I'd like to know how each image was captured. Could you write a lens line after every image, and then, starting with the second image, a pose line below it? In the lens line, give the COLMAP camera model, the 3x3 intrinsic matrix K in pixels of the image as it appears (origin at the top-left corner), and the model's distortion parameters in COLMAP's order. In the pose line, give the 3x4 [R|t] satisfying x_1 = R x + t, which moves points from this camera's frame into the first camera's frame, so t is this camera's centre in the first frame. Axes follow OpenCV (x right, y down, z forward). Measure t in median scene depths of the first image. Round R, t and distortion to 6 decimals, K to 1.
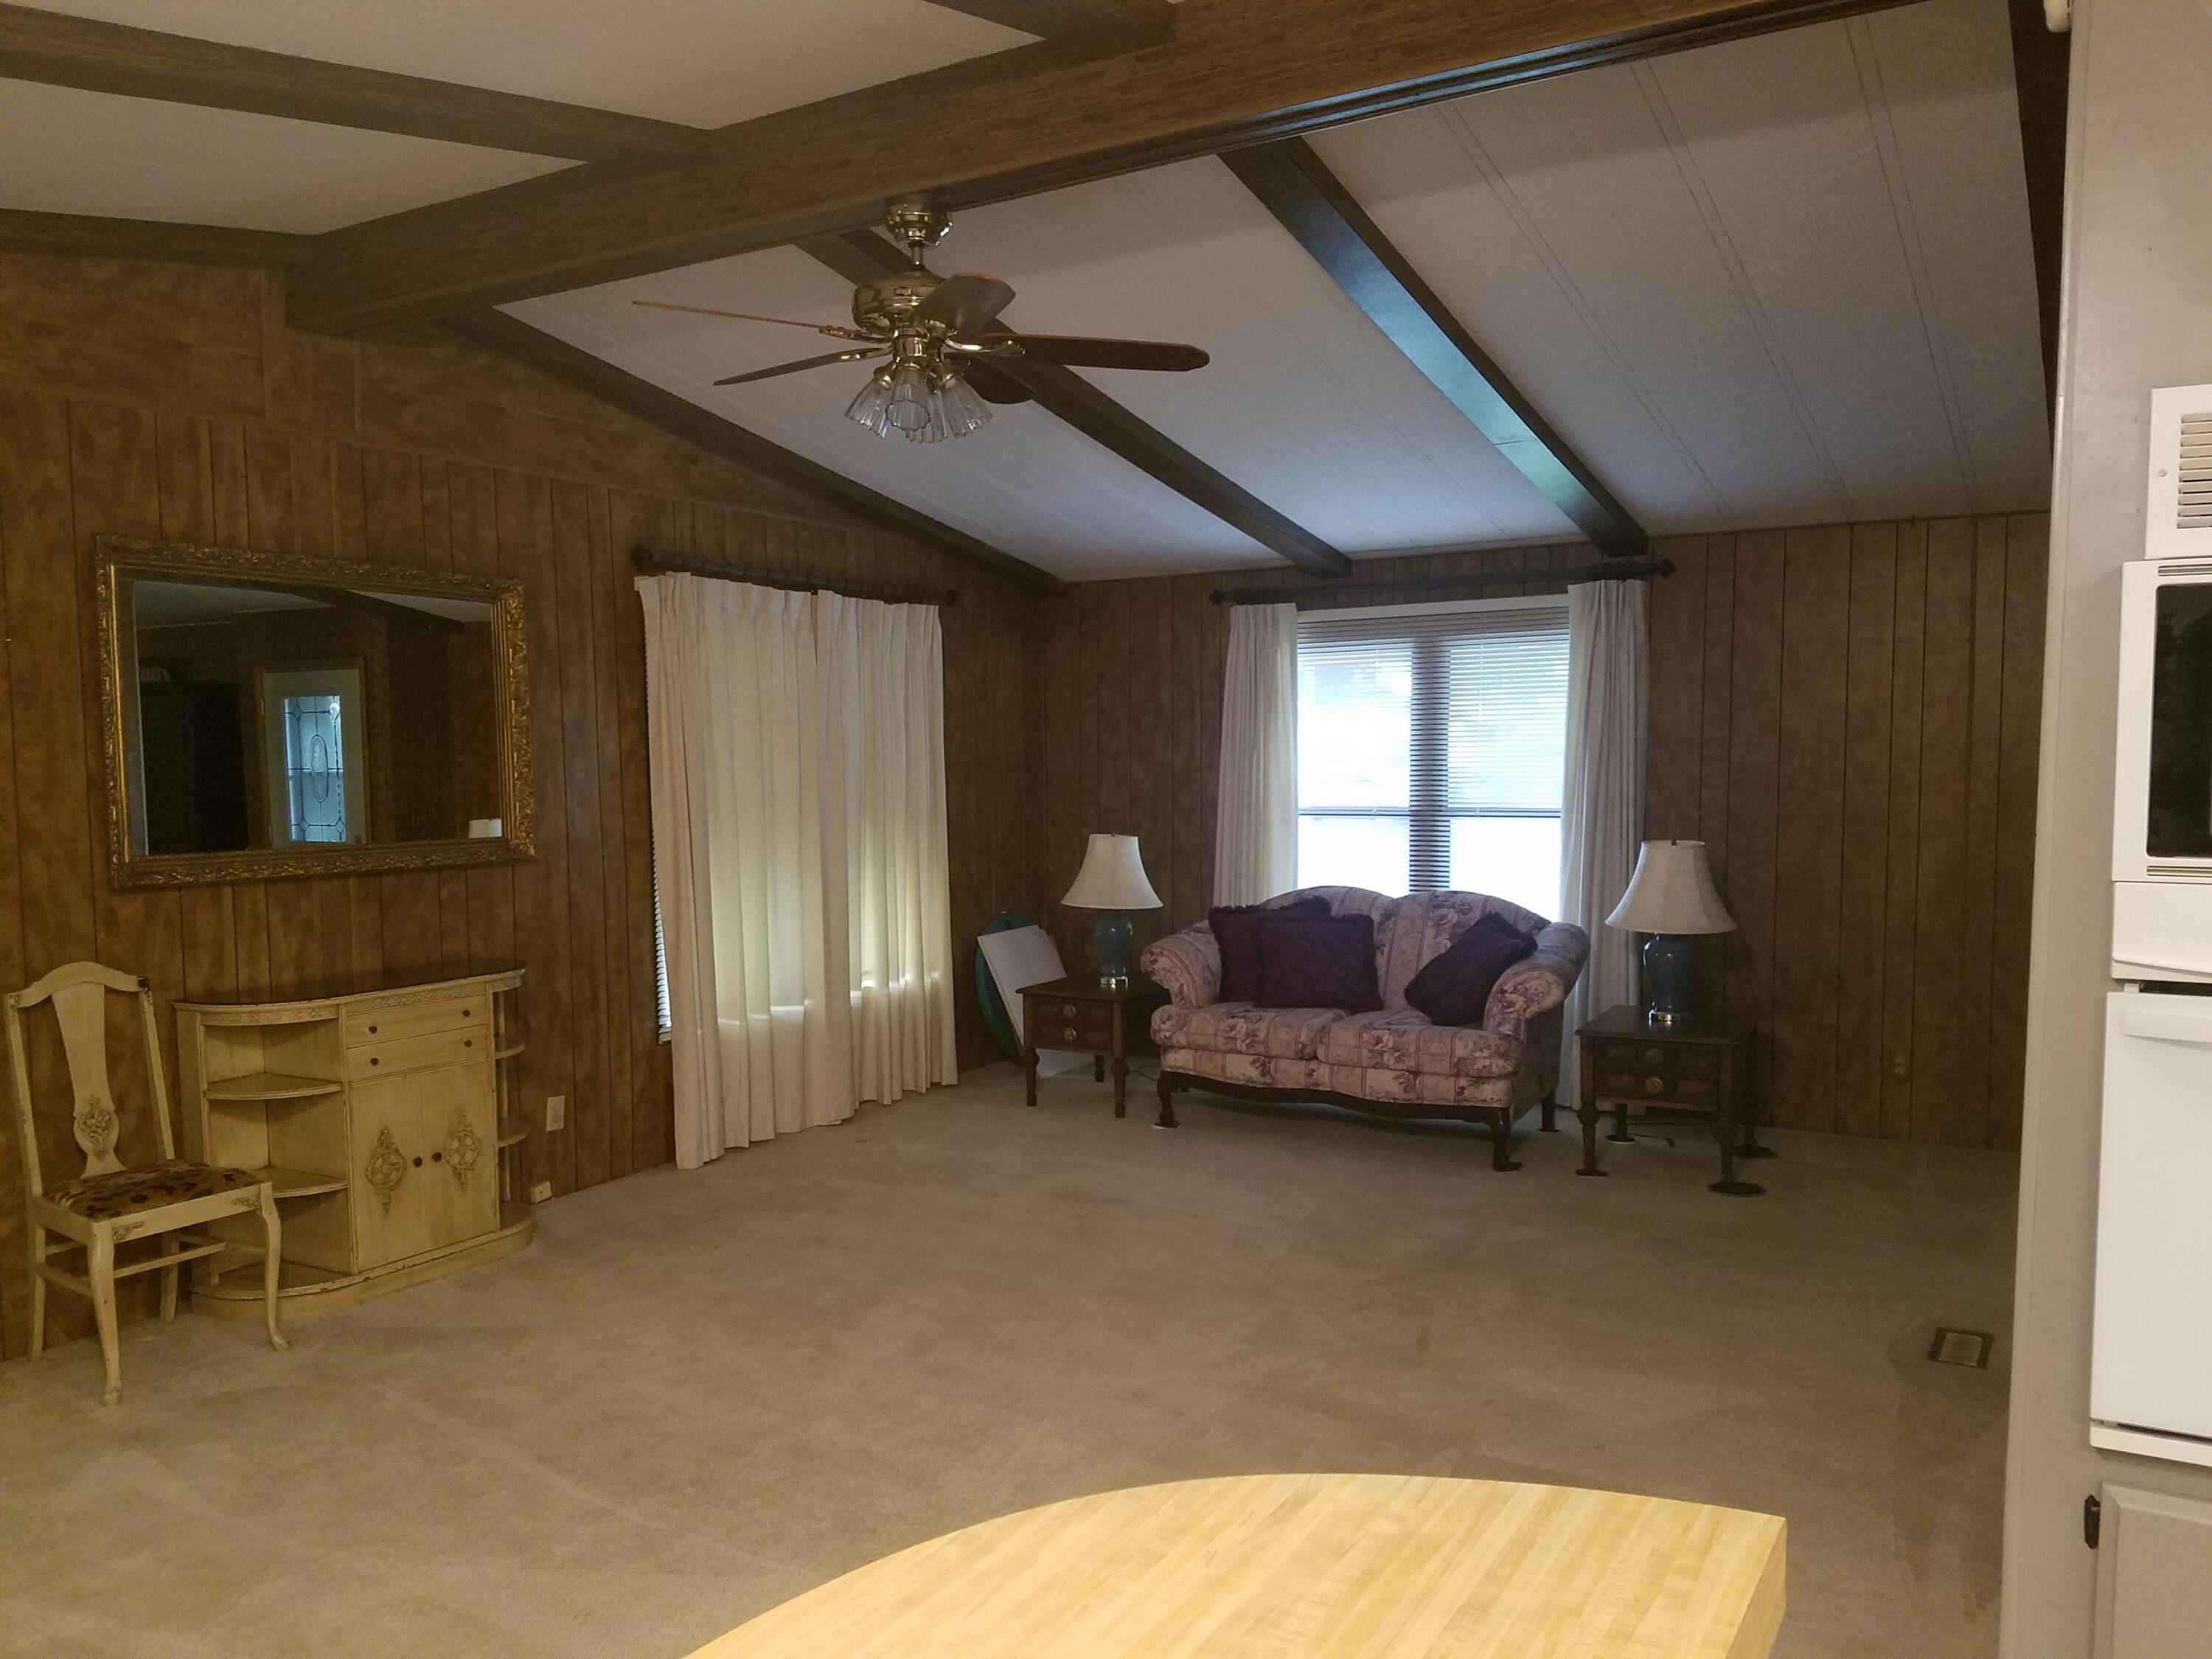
lens RADIAL K [[1680.5, 0, 1098.4], [0, 1680.5, 828.5], [0, 0, 1]] dist [-0.000783, -0.043208]
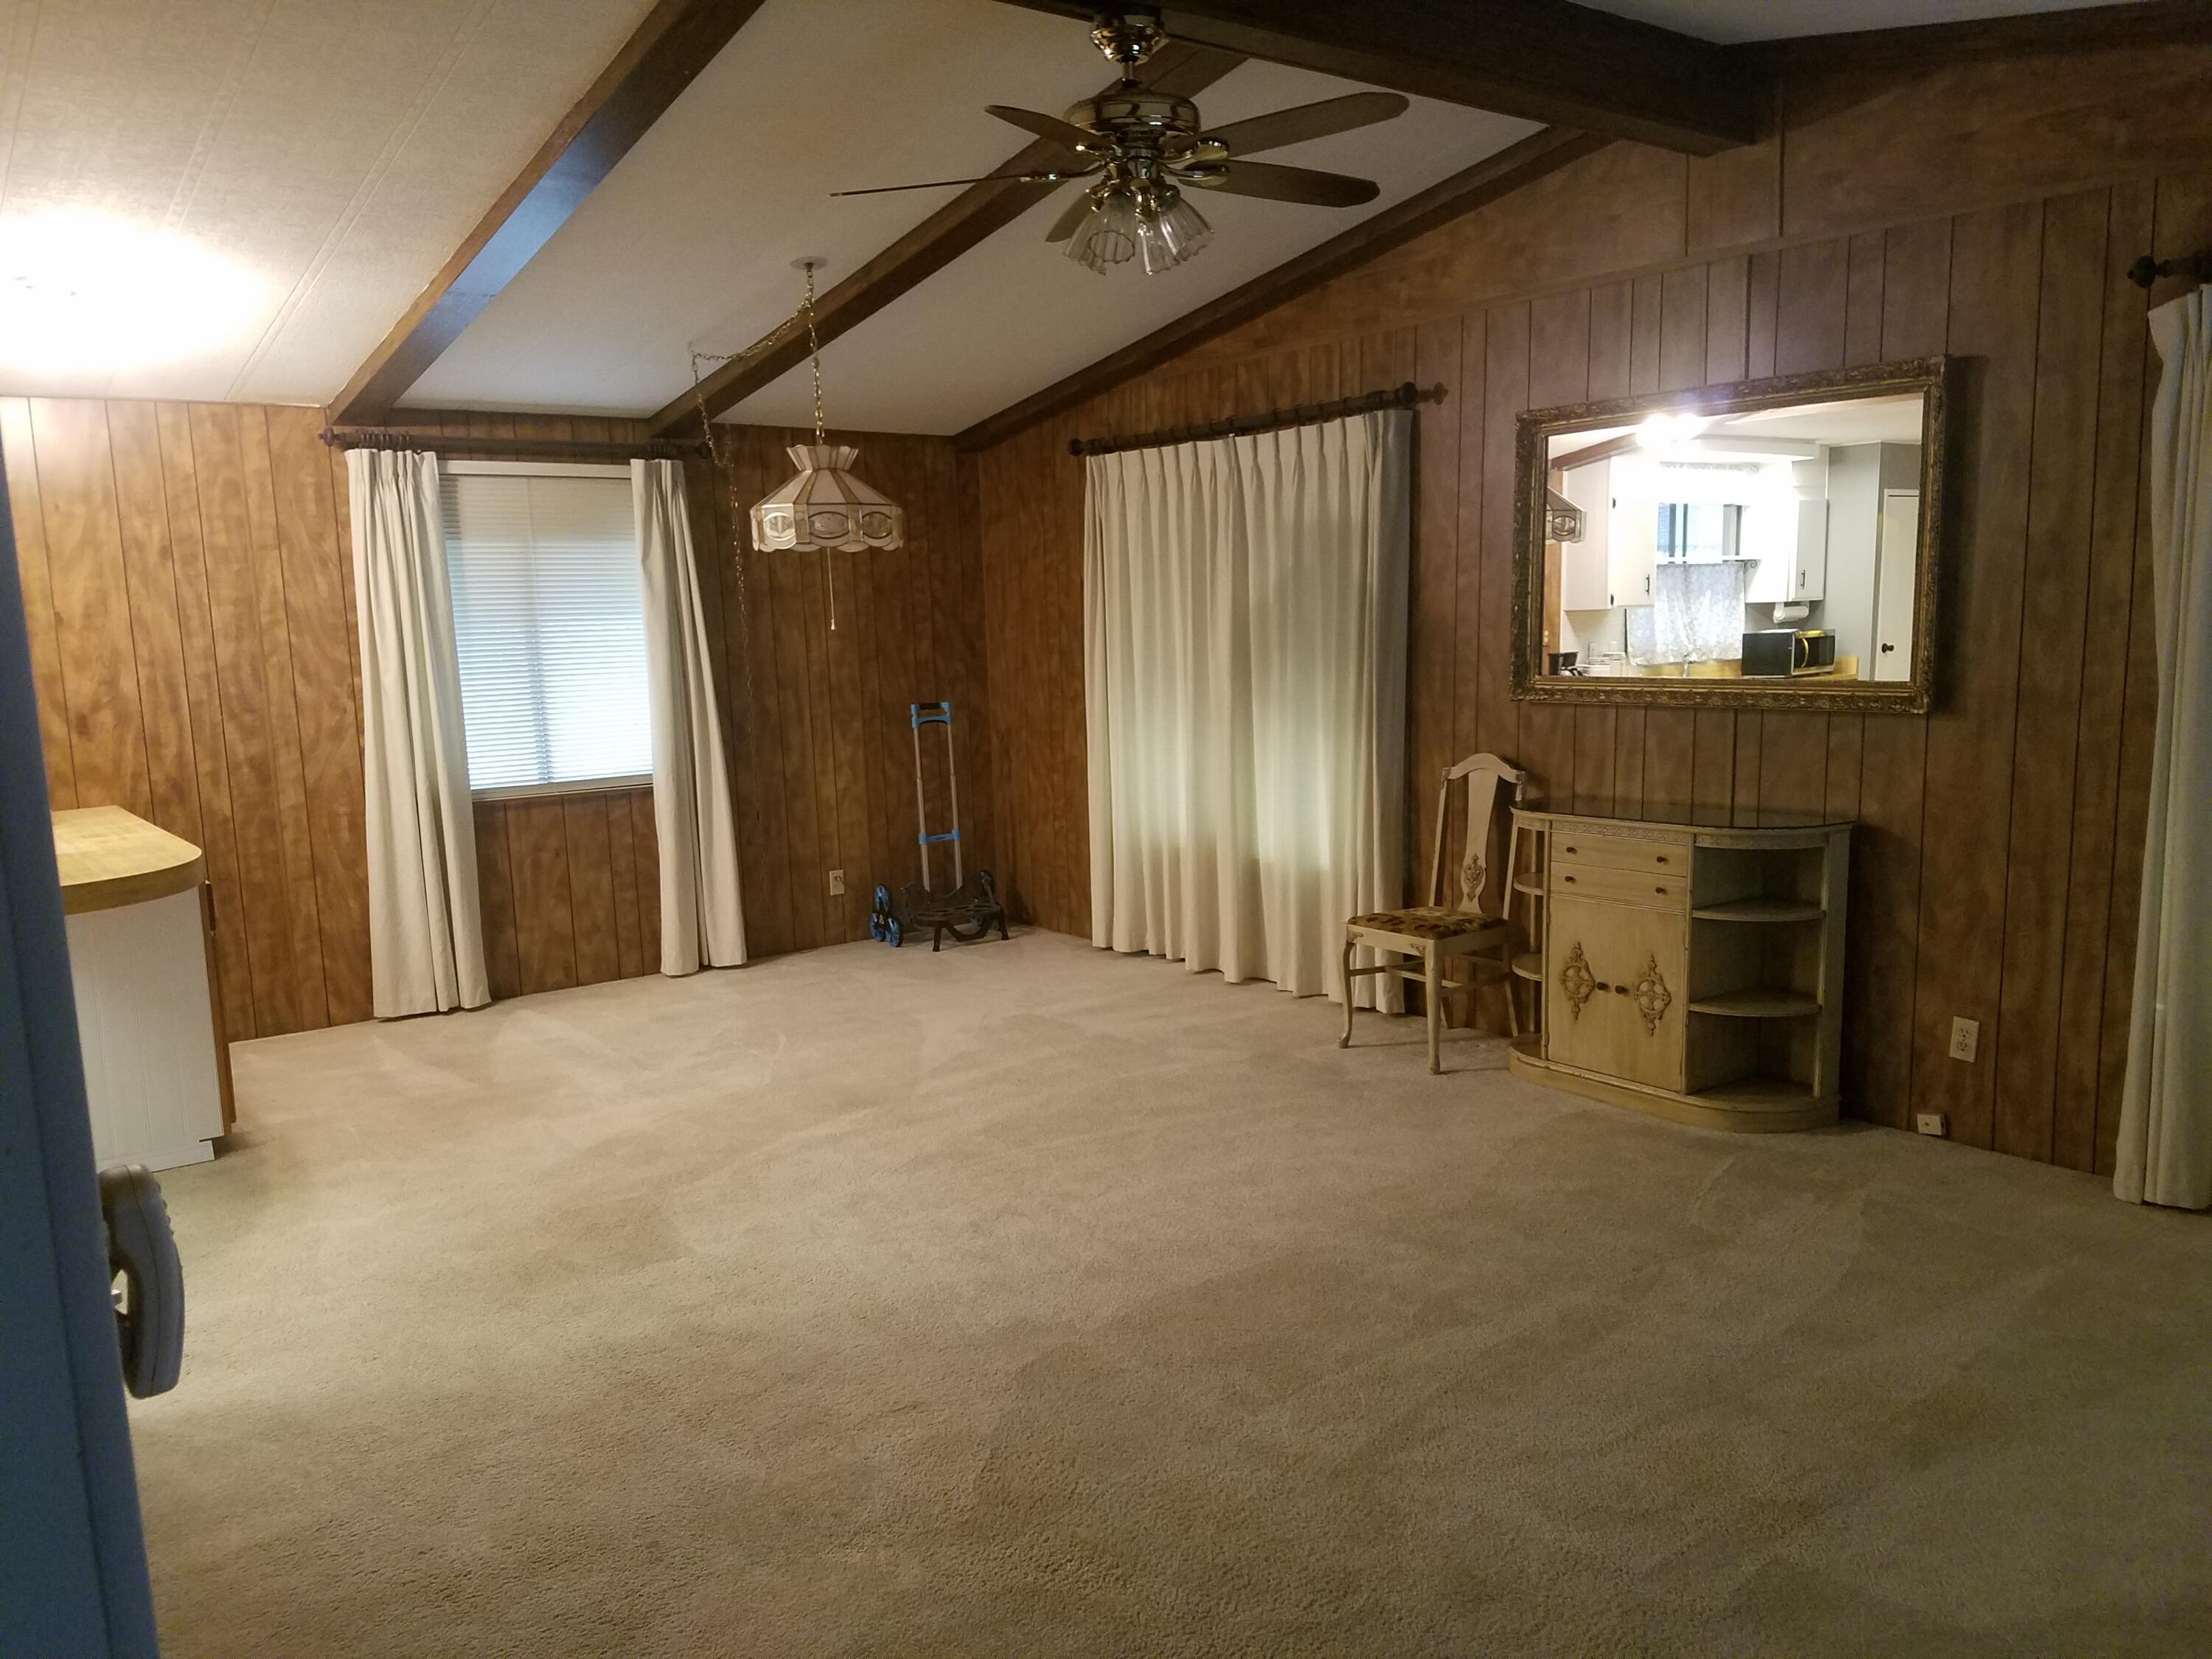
lens RADIAL K [[1680.5, 0, 1097.1], [0, 1680.5, 838.1], [0, 0, 1]] dist [-0.000783, -0.043208]
pose [[-0.416526, 0.136561, -0.898809, 0.628358], [-0.007644, 0.988093, 0.153668, -0.048187], [0.909092, 0.070877, -0.410522, 1.102636]]
